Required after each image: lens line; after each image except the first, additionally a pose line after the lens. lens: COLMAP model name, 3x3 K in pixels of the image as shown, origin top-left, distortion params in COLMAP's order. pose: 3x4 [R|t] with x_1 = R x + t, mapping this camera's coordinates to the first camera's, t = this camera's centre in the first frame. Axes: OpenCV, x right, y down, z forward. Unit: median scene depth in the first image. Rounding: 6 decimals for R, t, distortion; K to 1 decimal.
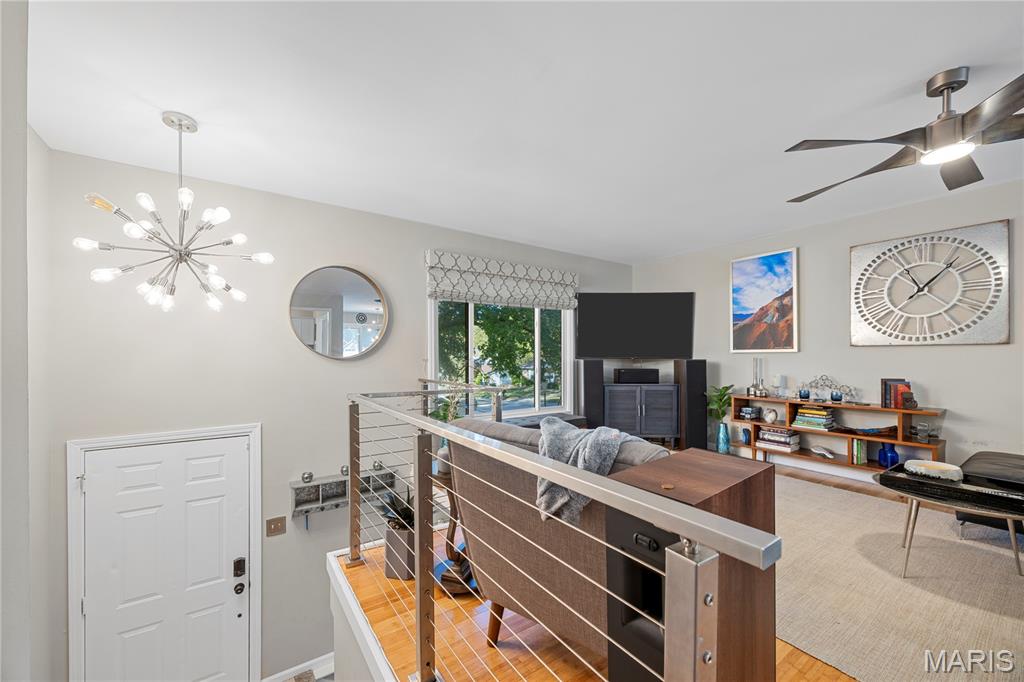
lens RADIAL K [[391.4, 0, 550.9], [0, 391.4, 354.3], [0, 0, 1]] dist [-0.000358, -0.000916]
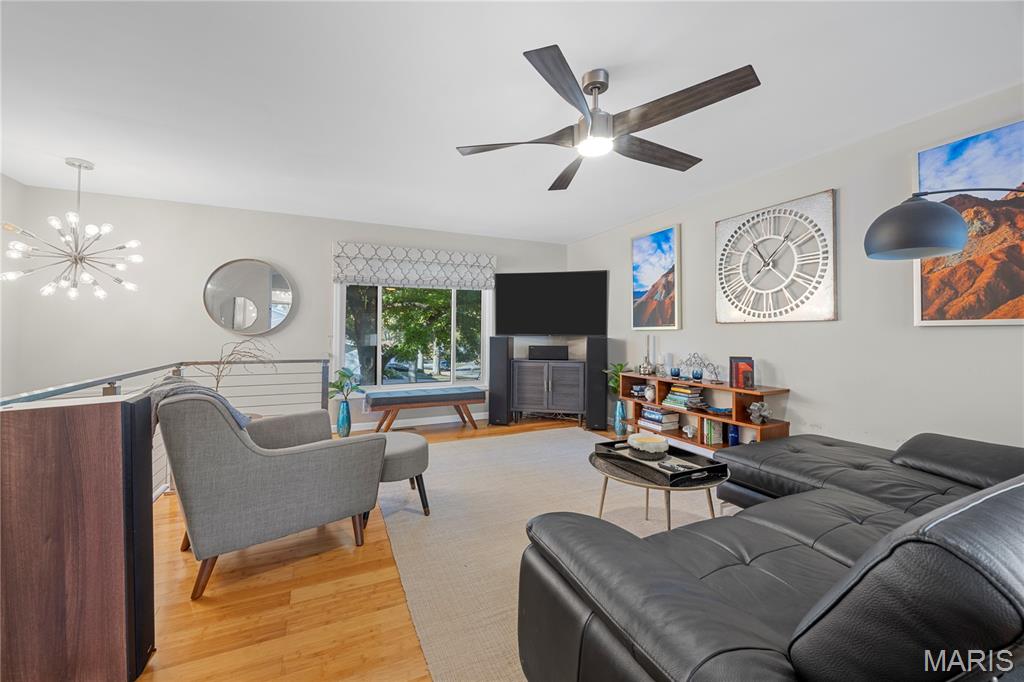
lens RADIAL K [[391.4, 0, 511.1], [0, 391.4, 325.7], [0, 0, 1]] dist [-0.000358, -0.000916]
pose [[0.984535, -0.001600, -0.175178, 0.411373], [-0.001380, 0.999856, -0.016891, 0.001935], [0.175180, 0.016871, 0.984392, -0.046546]]
